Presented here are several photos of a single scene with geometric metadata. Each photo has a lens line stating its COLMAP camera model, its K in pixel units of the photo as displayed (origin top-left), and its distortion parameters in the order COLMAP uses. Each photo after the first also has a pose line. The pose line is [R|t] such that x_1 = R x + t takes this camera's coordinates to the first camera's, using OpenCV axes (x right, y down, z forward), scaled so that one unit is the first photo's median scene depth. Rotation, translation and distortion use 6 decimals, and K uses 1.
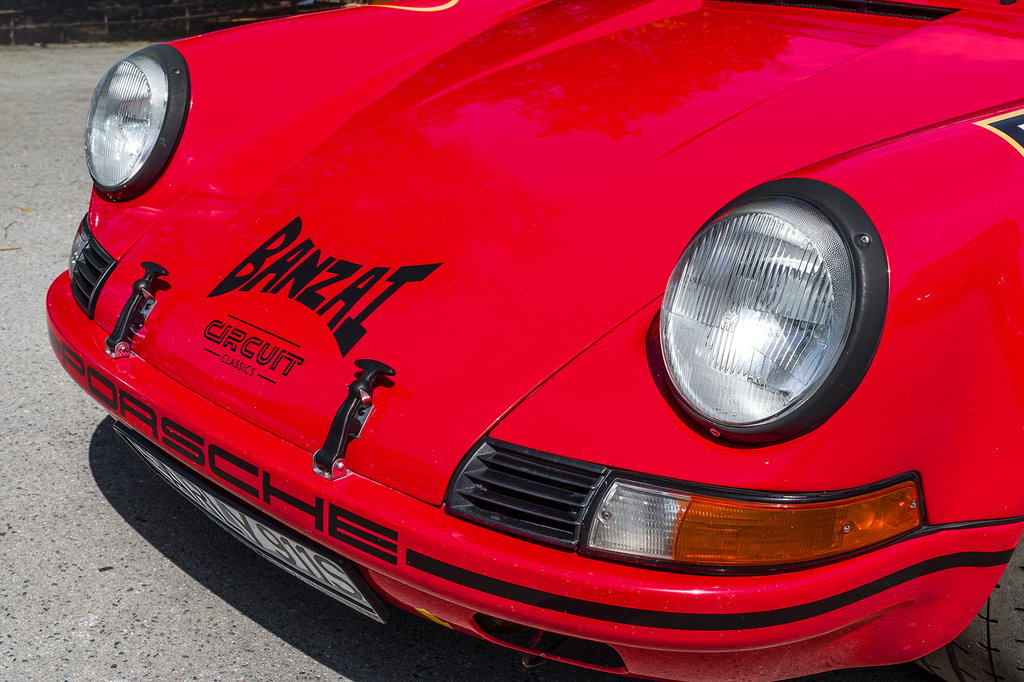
lens RADIAL K [[1287.4, 0, 512.0], [0, 1287.4, 341.0], [0, 0, 1]] dist [-0.003712, -0.013753]
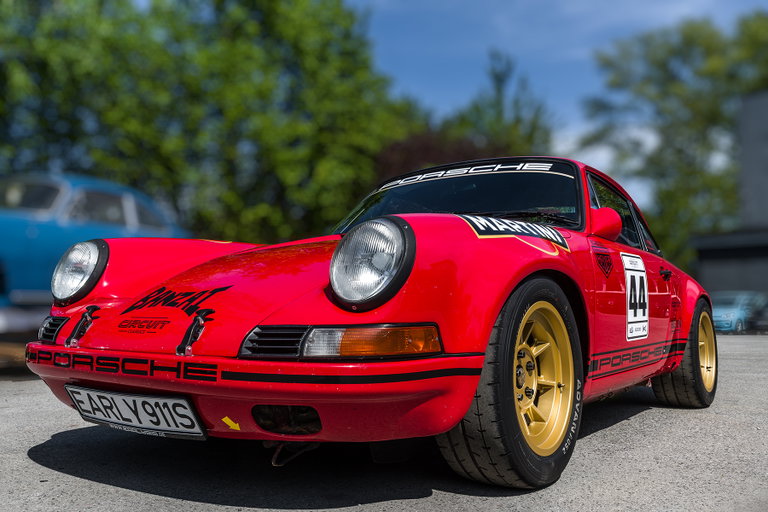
lens RADIAL K [[708.7, 0, 384.0], [0, 708.7, 256.0], [0, 0, 1]] dist [0.002693, -0.006760]
pose [[0.979781, 0.001180, 0.200070, -0.051586], [0.081972, 0.909833, -0.406798, 0.499530], [-0.182510, 0.414973, 0.891340, -0.228478]]
